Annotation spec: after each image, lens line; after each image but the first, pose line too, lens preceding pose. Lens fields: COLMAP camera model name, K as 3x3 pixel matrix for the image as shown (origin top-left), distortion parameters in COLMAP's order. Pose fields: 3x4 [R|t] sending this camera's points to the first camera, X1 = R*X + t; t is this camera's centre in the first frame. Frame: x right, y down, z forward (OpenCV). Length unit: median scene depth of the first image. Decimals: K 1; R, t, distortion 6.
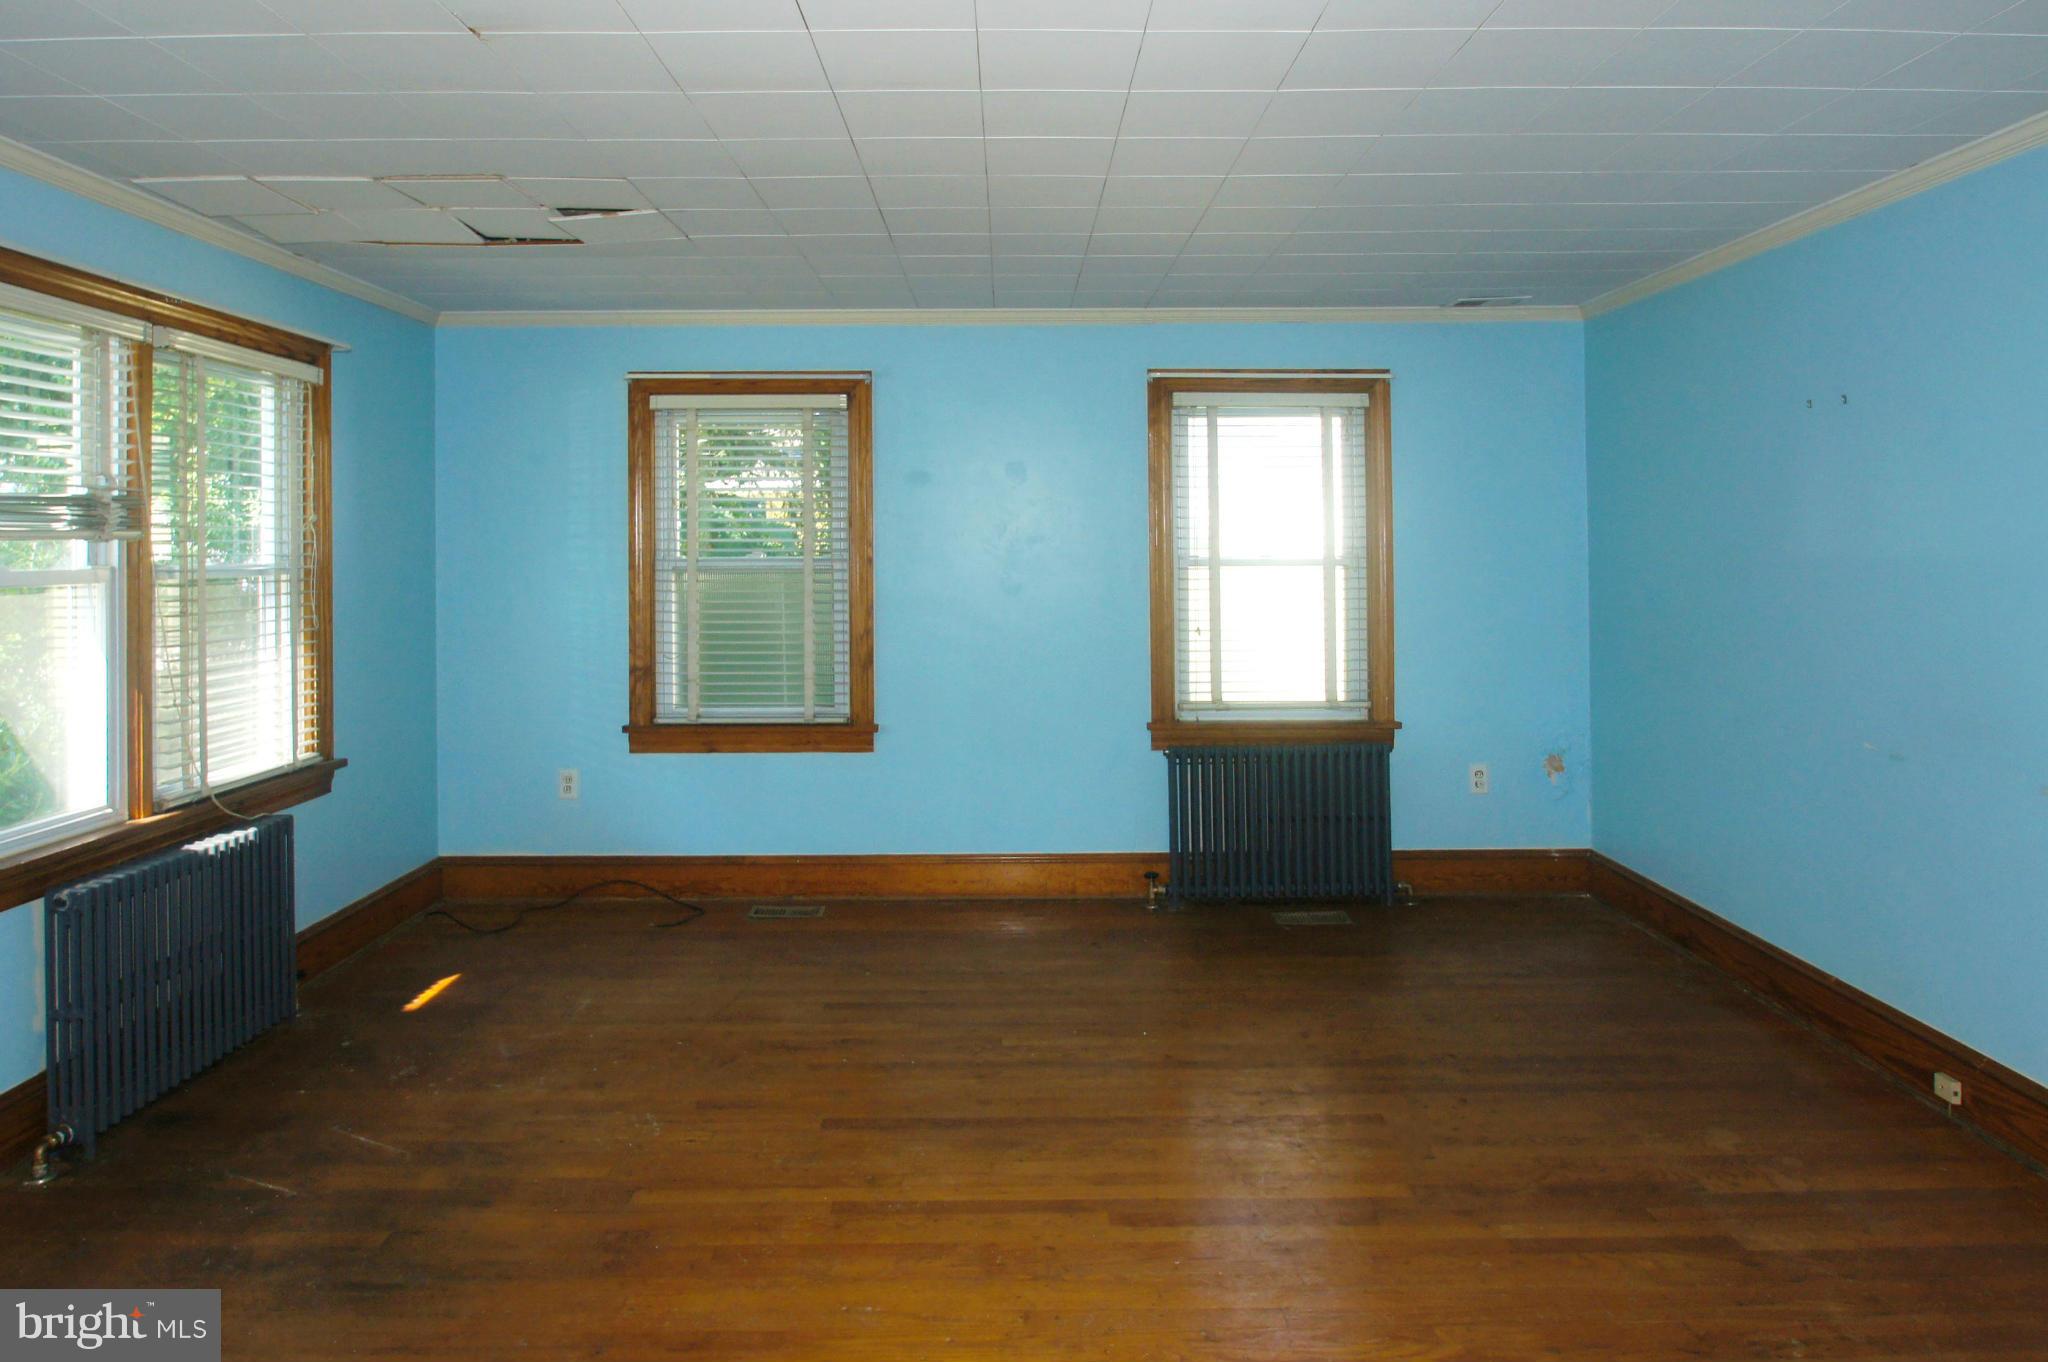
lens RADIAL K [[1264.9, 0, 1121.3], [0, 1264.9, 805.0], [0, 0, 1]] dist [-0.023015, -0.022706]
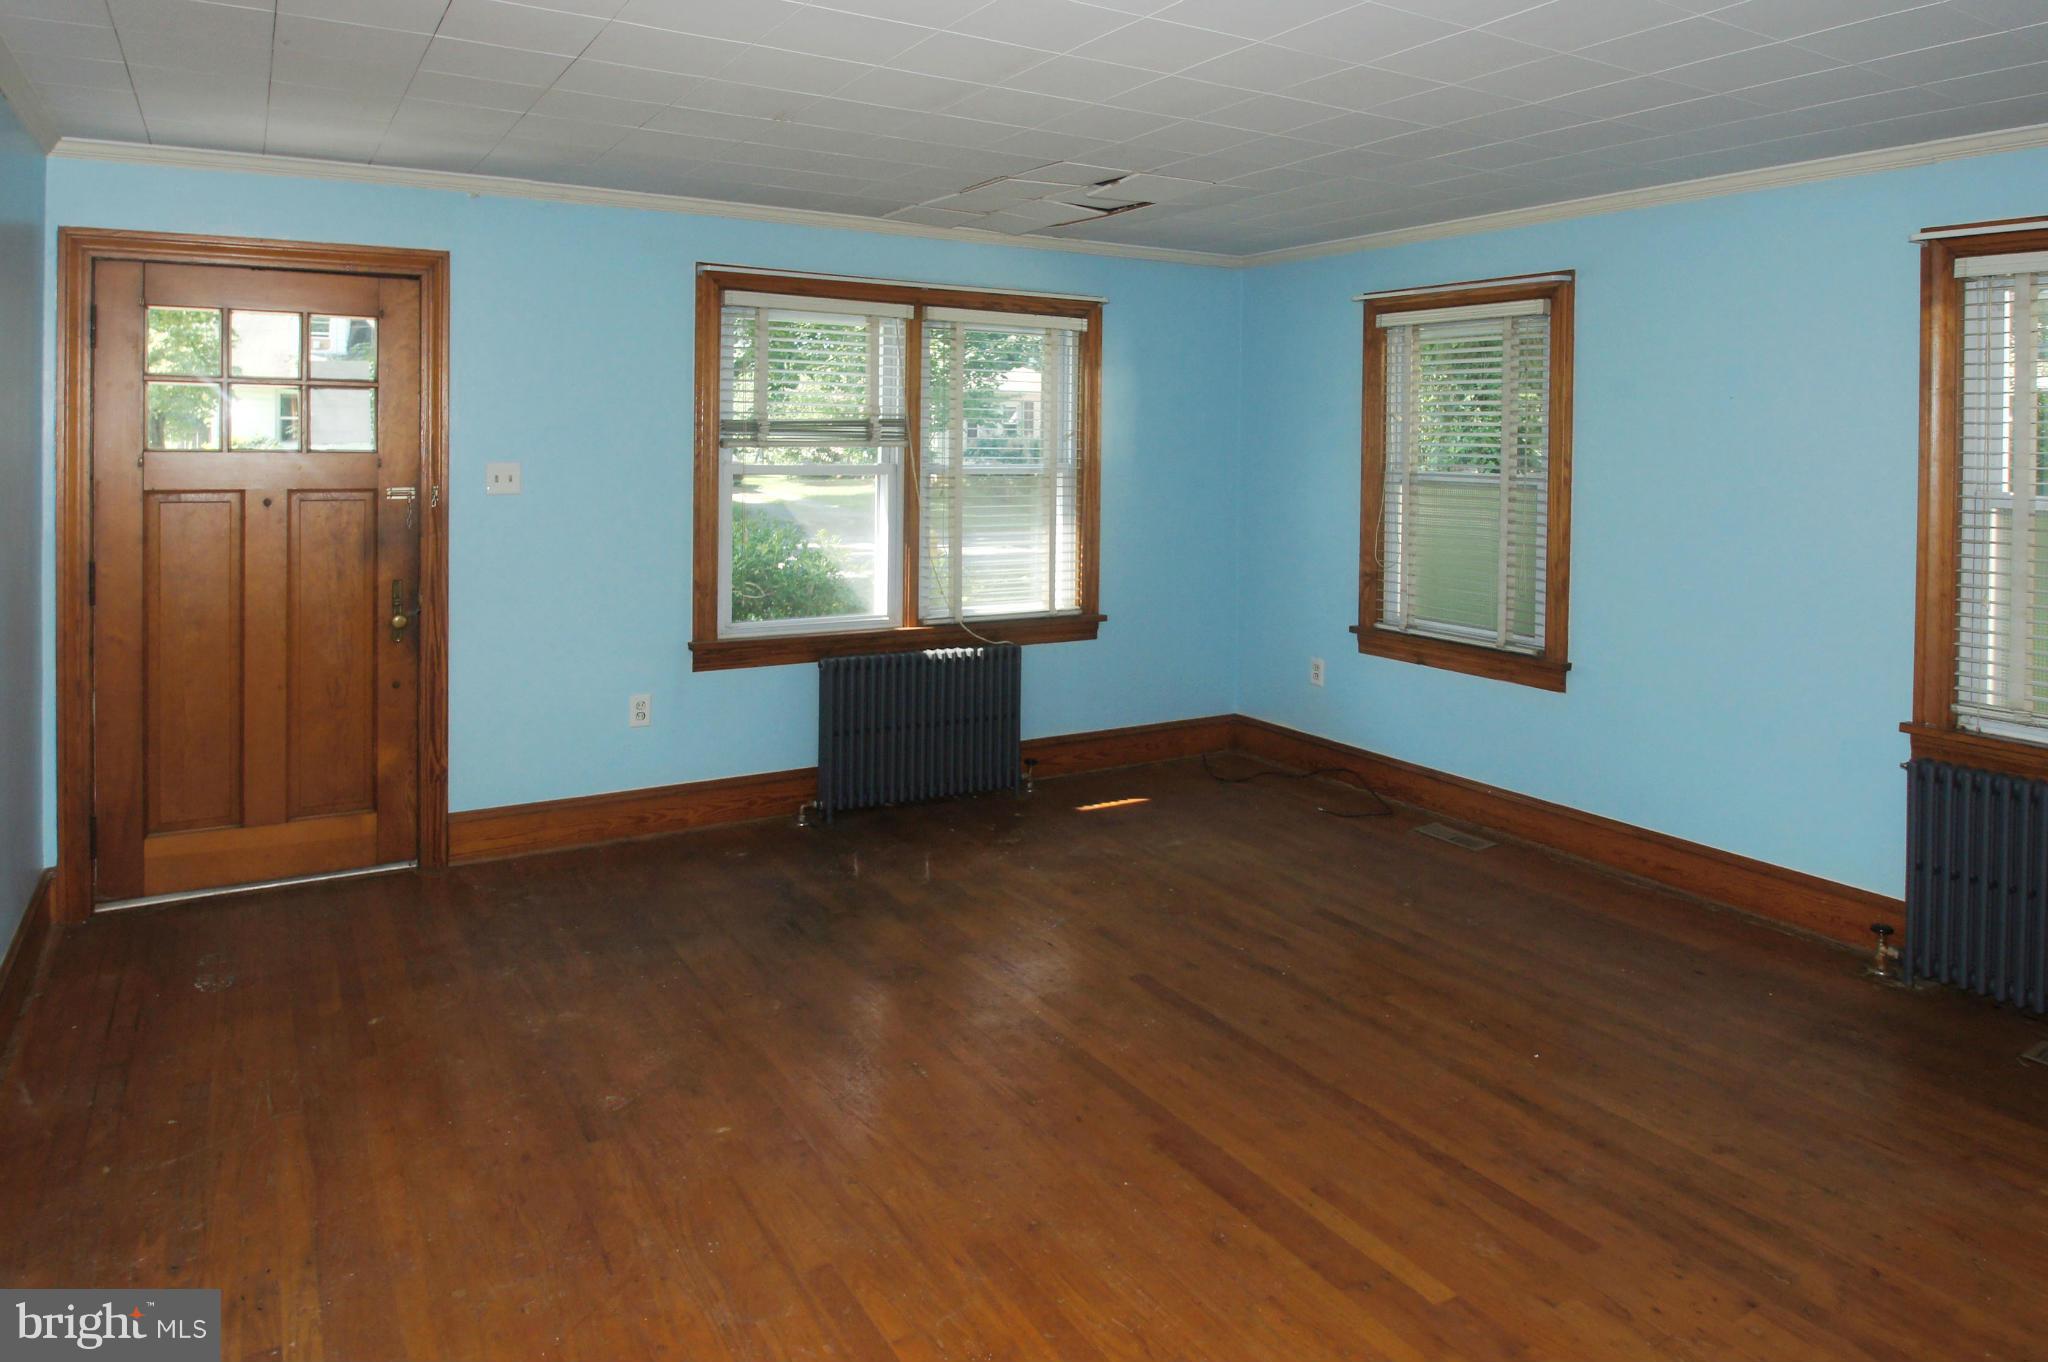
lens RADIAL K [[1288.2, 0, 975.3], [0, 1288.2, 781.7], [0, 0, 1]] dist [-0.006002, -0.002419]
pose [[0.465100, 0.235983, -0.853226, 0.436191], [-0.190266, 0.967938, 0.163994, -0.054151], [0.864570, 0.086066, 0.495088, 0.188547]]
